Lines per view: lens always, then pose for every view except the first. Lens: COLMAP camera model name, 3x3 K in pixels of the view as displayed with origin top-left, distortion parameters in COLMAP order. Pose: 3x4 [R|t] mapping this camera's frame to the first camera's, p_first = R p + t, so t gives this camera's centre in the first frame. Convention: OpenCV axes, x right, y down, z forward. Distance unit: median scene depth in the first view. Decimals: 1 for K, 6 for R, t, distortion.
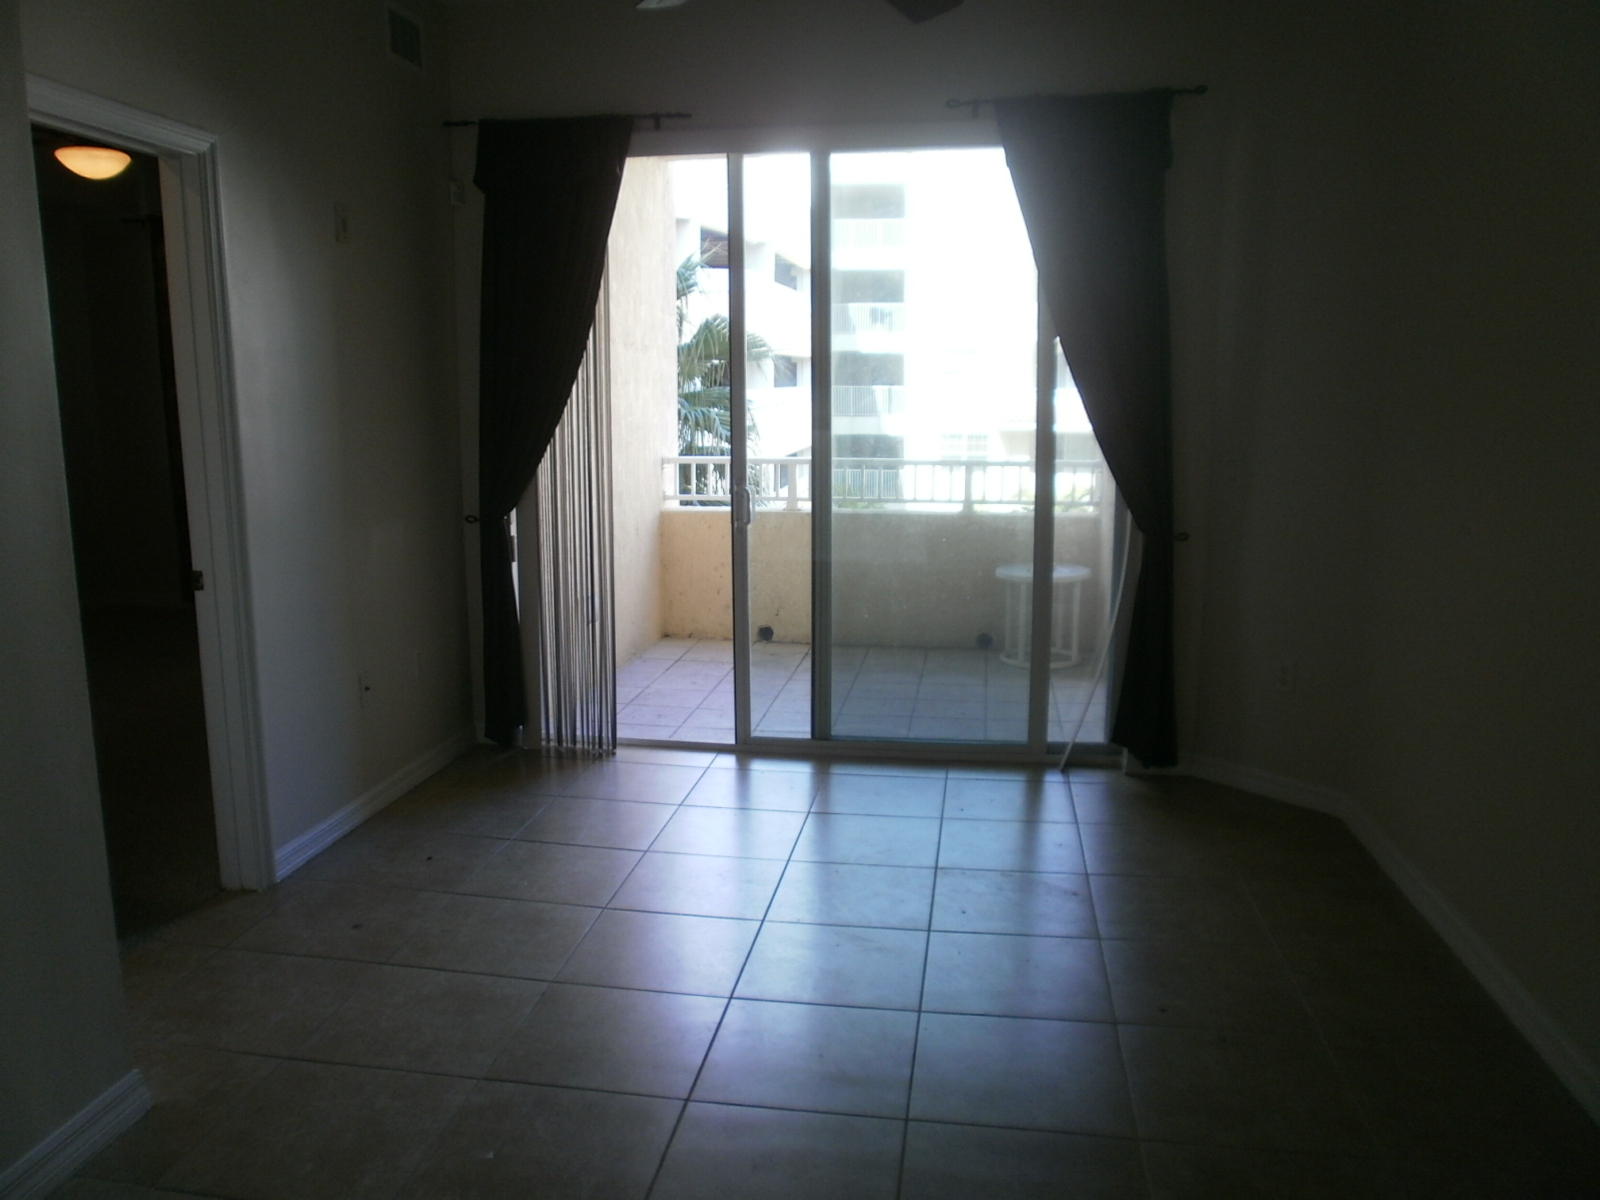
lens RADIAL K [[1230.9, 0, 787.0], [0, 1230.9, 597.7], [0, 0, 1]] dist [-0.068017, 0.038804]
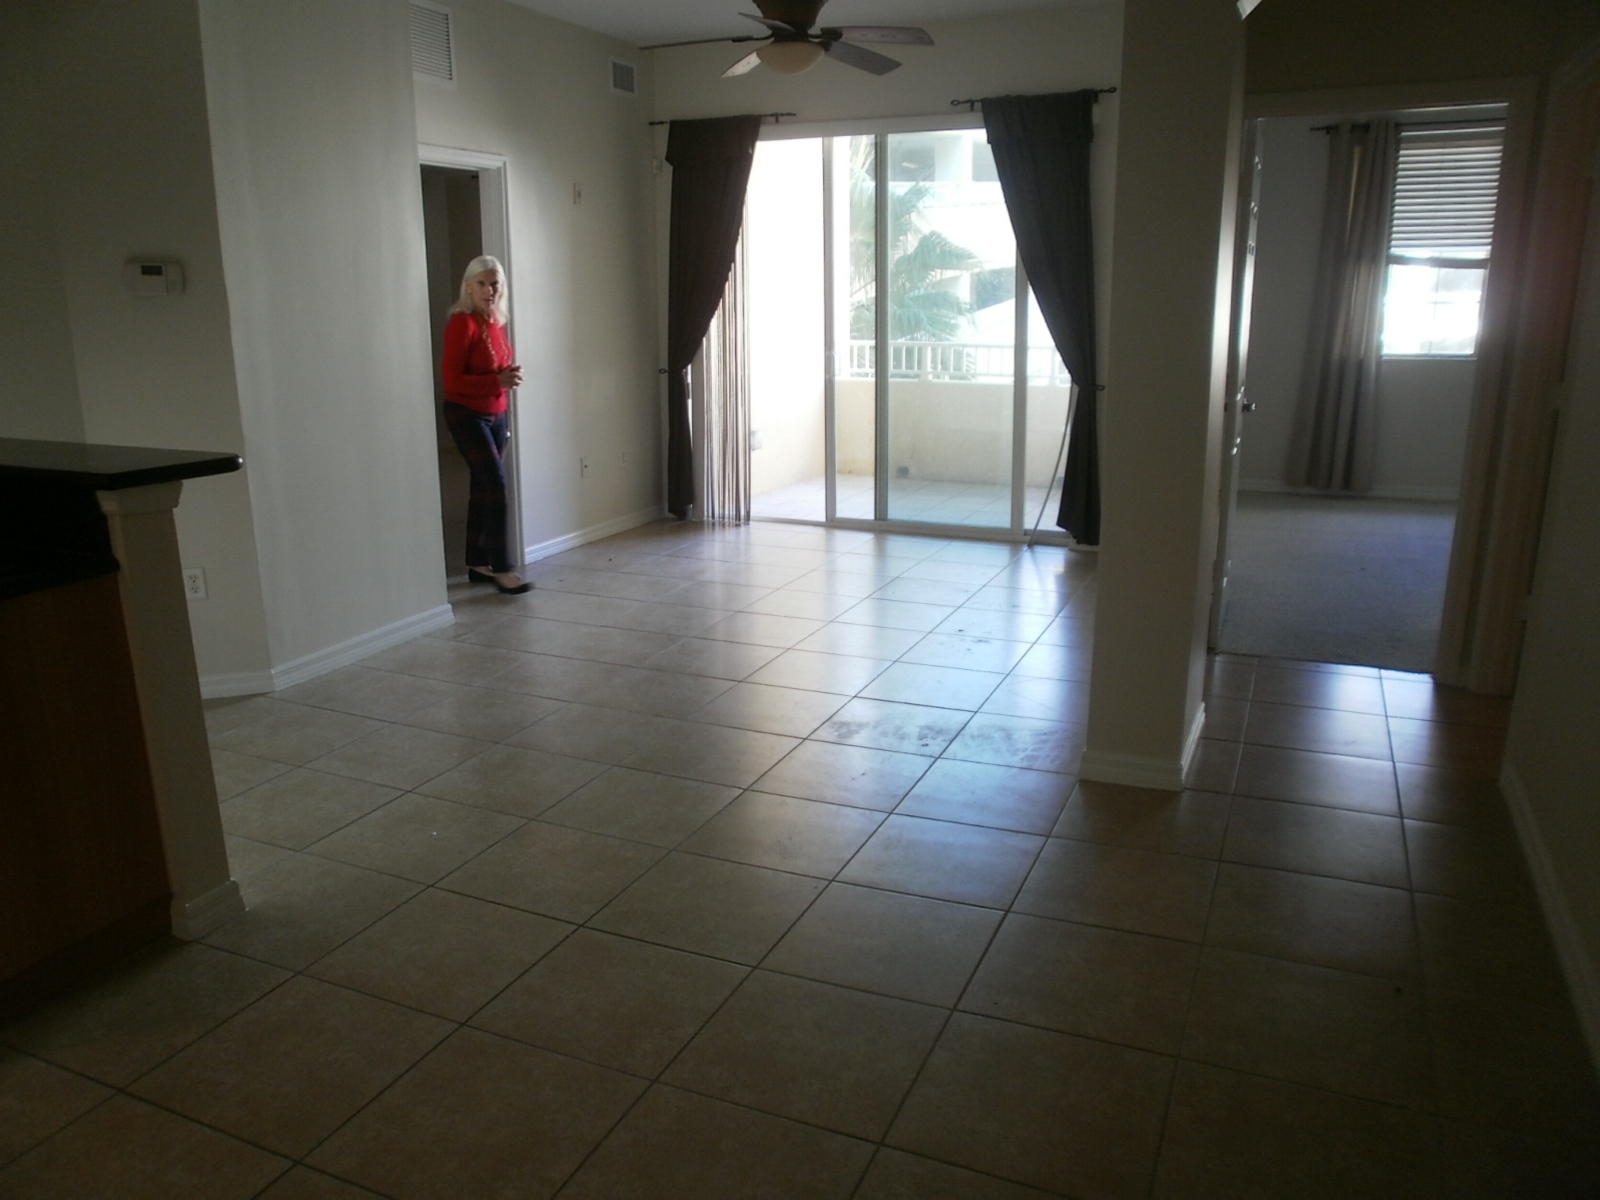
lens RADIAL K [[1230.9, 0, 805.8], [0, 1230.9, 598.2], [0, 0, 1]] dist [-0.068017, 0.038804]
pose [[0.970758, 0.059291, -0.232622, 0.315438], [-0.042143, 0.996061, 0.078013, 0.099373], [0.236331, -0.065928, 0.969433, -0.534679]]
